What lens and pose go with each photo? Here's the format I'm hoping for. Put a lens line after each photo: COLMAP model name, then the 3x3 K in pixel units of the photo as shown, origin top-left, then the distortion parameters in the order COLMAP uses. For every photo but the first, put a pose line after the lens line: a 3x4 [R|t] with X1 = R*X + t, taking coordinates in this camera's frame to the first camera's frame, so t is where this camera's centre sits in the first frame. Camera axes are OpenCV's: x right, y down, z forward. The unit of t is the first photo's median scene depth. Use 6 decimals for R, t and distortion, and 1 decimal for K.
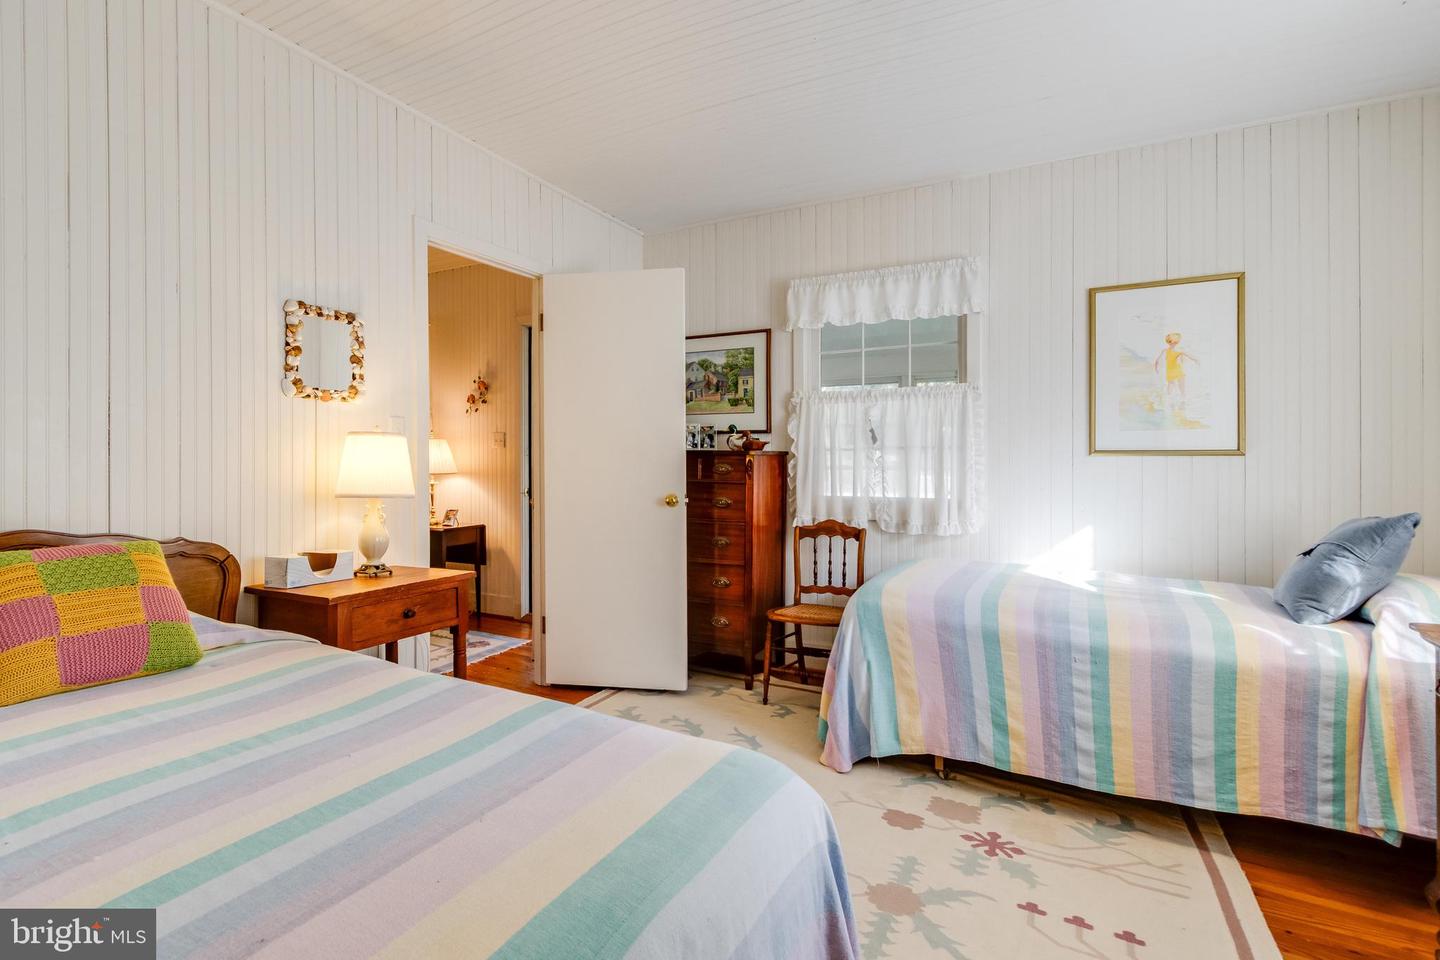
lens RADIAL K [[665.8, 0, 715.5], [0, 665.8, 470.5], [0, 0, 1]] dist [0.008009, -0.001886]
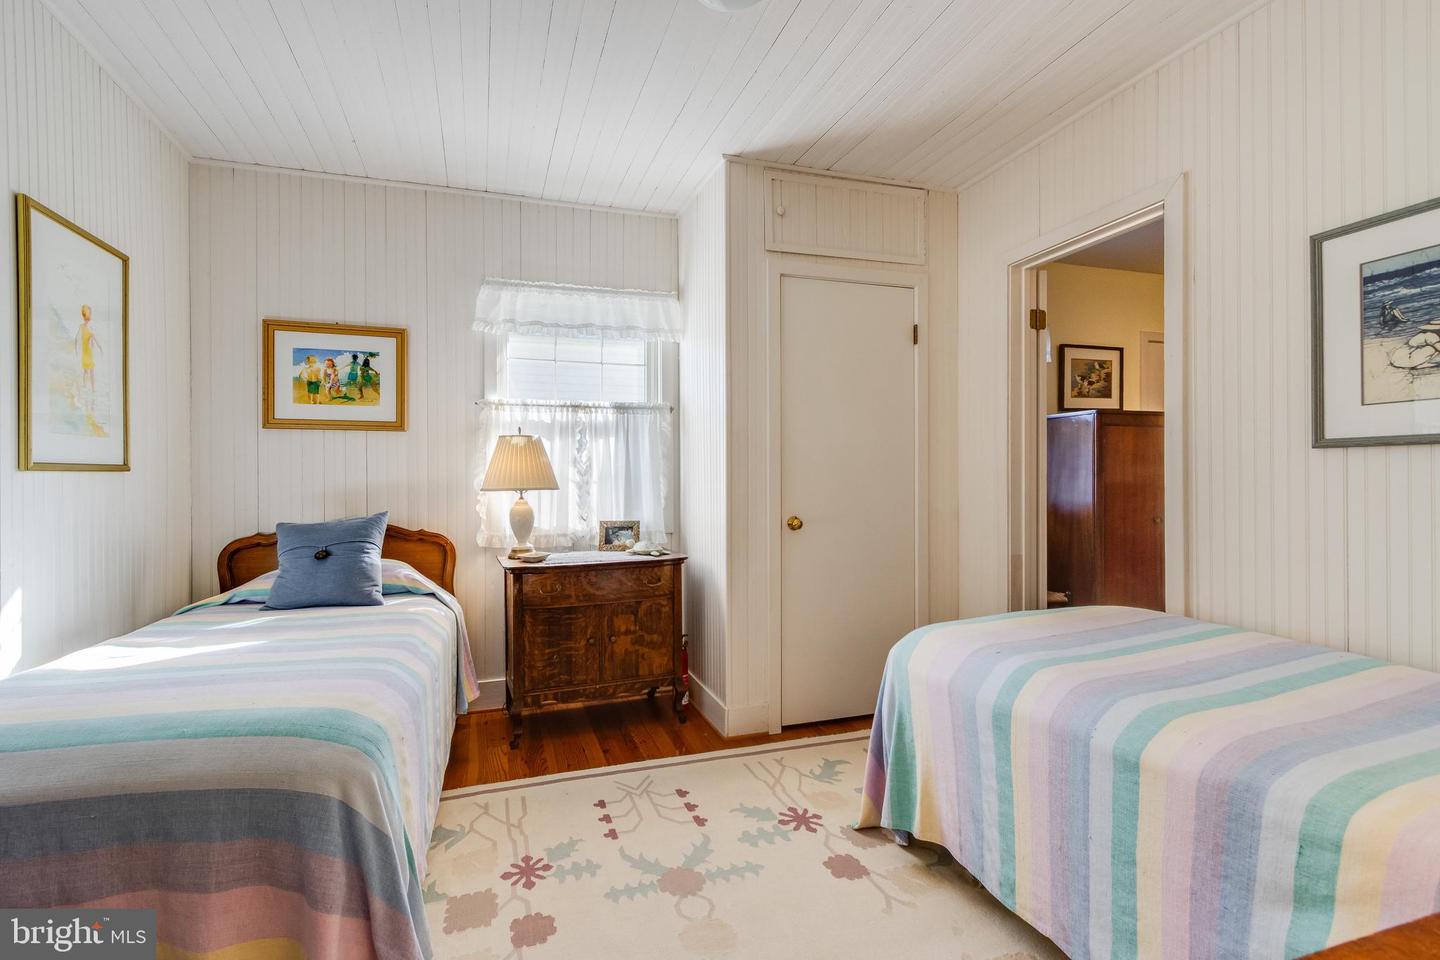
lens RADIAL K [[672.0, 0, 681.6], [0, 672.0, 477.8], [0, 0, 1]] dist [0.013067, -0.004452]
pose [[-0.699003, 0.001722, 0.715117, -0.447008], [0.014317, 0.999830, 0.011587, -0.021226], [-0.714975, 0.018338, -0.698909, 1.523446]]
